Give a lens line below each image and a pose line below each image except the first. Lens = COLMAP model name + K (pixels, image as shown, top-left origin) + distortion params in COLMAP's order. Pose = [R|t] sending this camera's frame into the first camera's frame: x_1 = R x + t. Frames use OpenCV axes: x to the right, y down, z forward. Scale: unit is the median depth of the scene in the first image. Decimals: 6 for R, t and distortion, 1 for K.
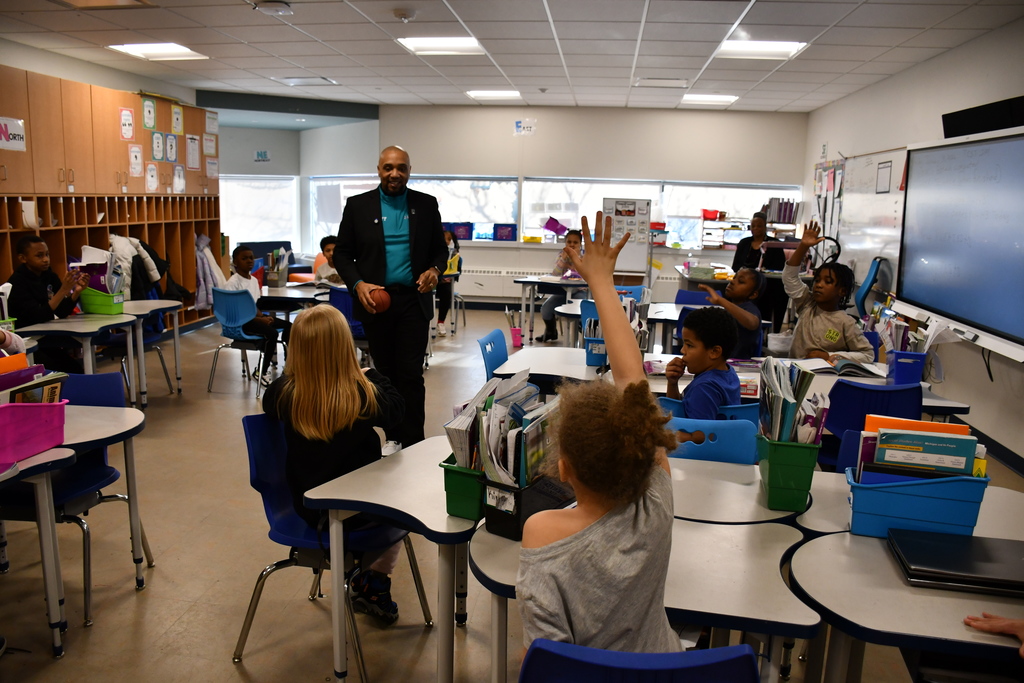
lens RADIAL K [[808.1, 0, 512.0], [0, 808.1, 341.5], [0, 0, 1]] dist [-0.133865, 0.090604]
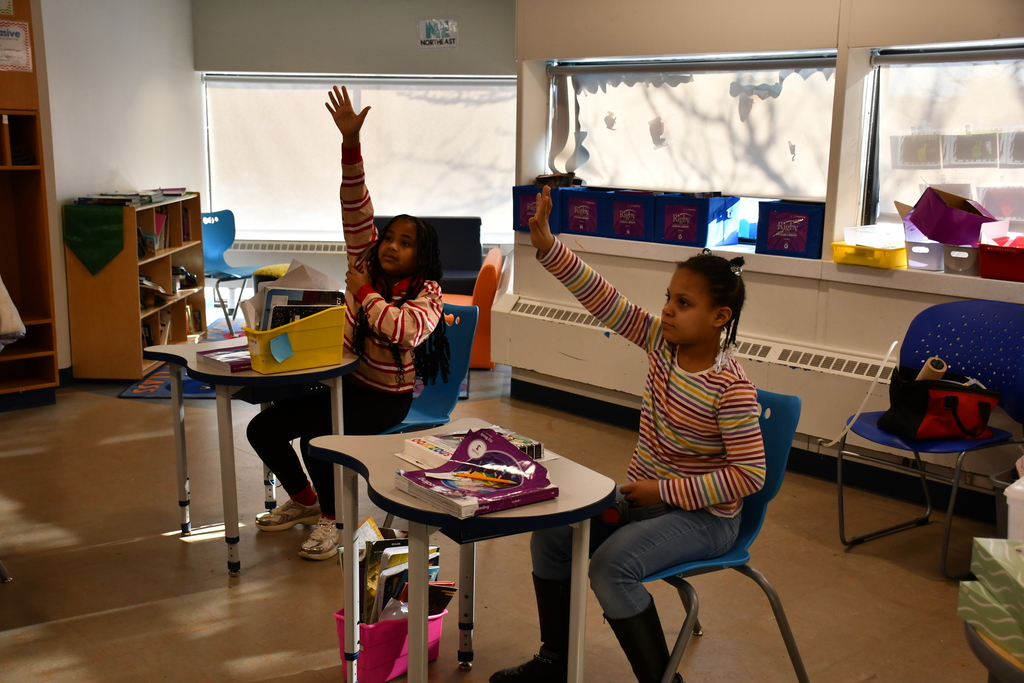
lens RADIAL K [[1167.3, 0, 512.0], [0, 1167.3, 341.5], [0, 0, 1]] dist [0.055299, 0.009546]
pose [[0.762208, 0.111168, -0.637715, 0.205028], [-0.110154, 0.993050, 0.041452, -0.096401], [0.637891, 0.038652, 0.769156, 0.565199]]
